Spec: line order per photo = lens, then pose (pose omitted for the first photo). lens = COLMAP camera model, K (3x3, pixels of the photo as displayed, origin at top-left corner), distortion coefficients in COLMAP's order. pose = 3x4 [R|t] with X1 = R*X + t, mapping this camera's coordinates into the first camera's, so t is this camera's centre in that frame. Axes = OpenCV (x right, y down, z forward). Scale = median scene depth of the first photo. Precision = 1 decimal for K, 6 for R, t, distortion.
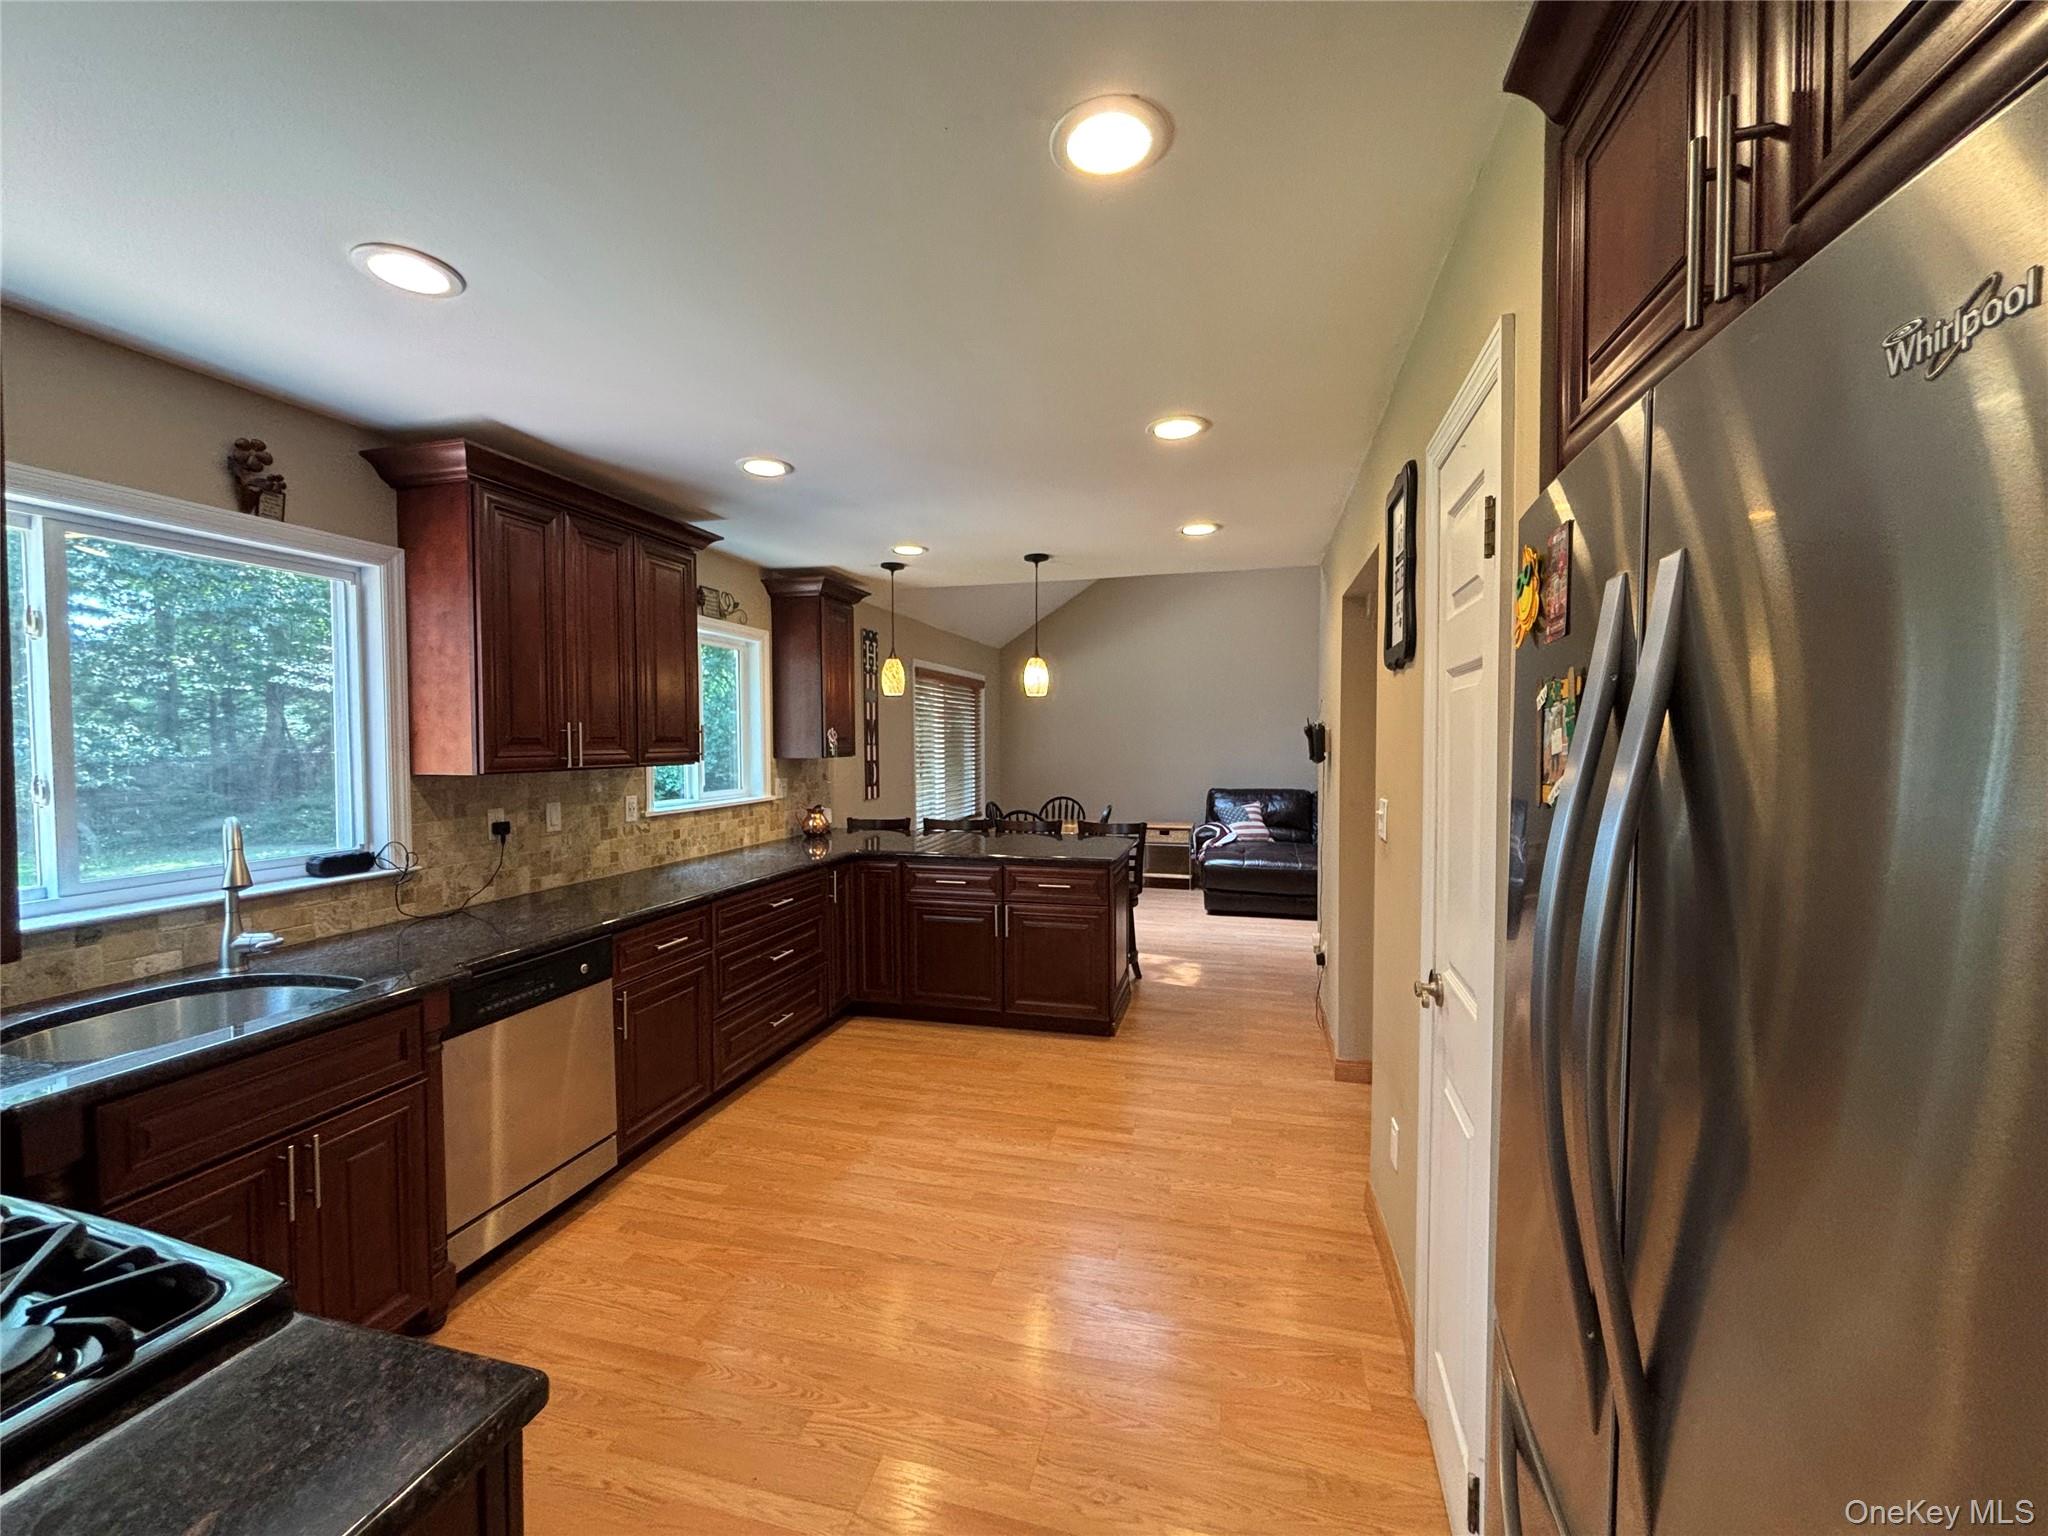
lens RADIAL K [[832.9, 0, 1024.7], [0, 832.9, 766.7], [0, 0, 1]] dist [0.002030, 0.000004]
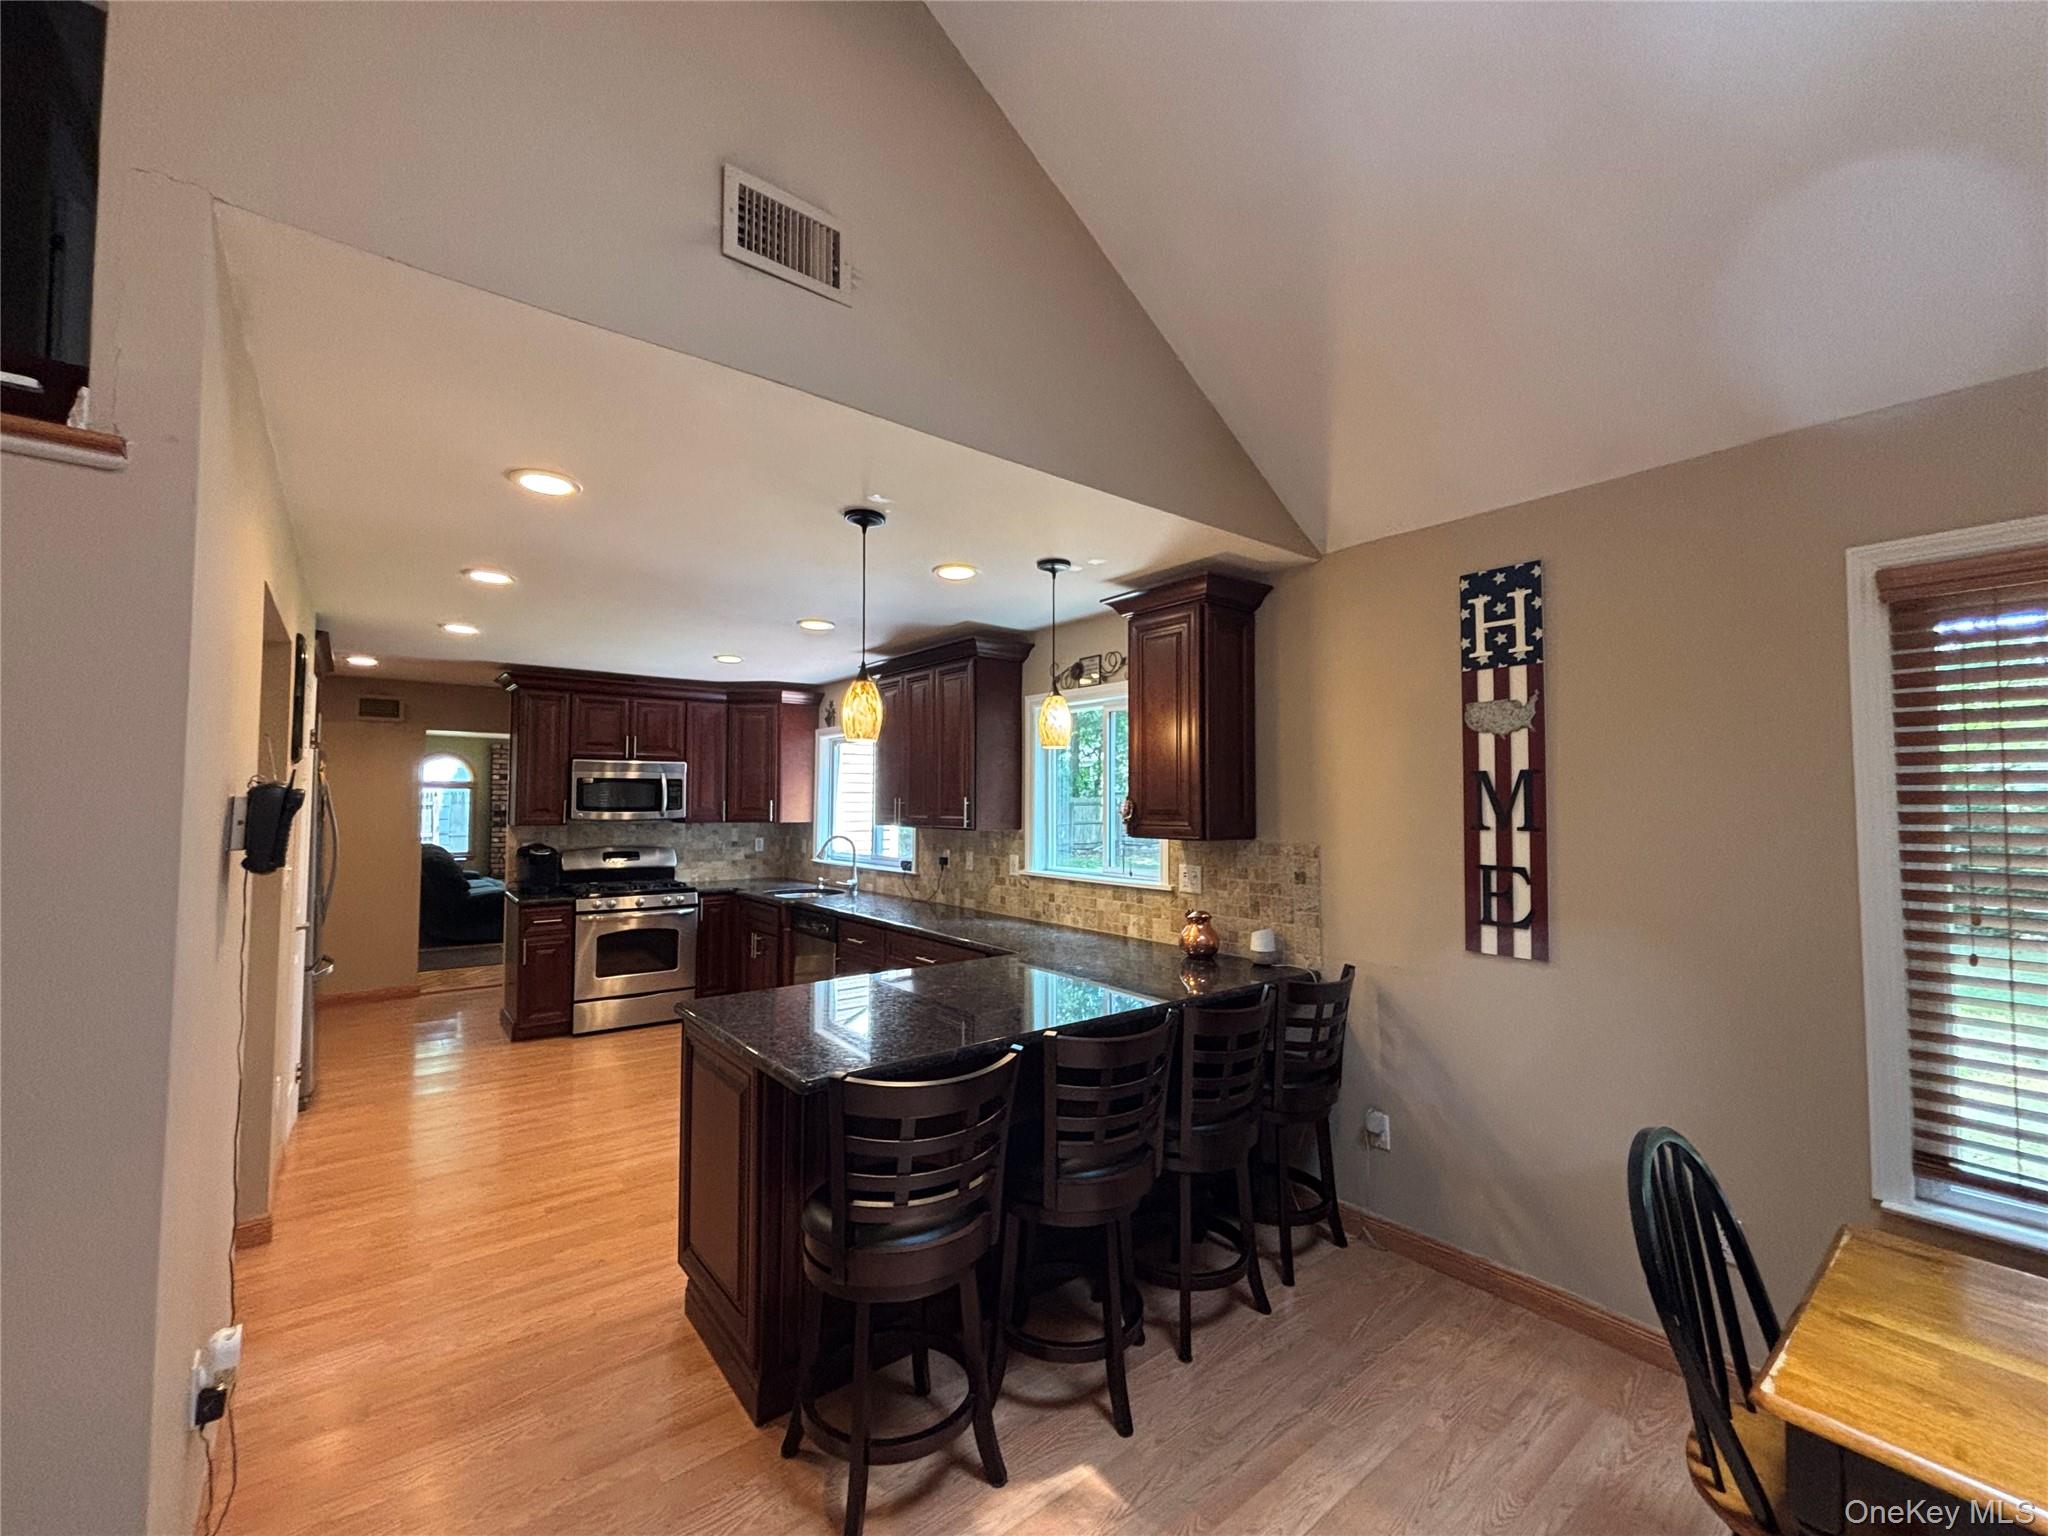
lens RADIAL K [[832.9, 0, 1029.5], [0, 832.9, 761.9], [0, 0, 1]] dist [0.002030, 0.000004]
pose [[-0.594451, -0.037166, -0.803272, 0.480246], [-0.028423, 0.999278, -0.025201, -0.067640], [0.803629, 0.007851, -0.595079, 1.640616]]
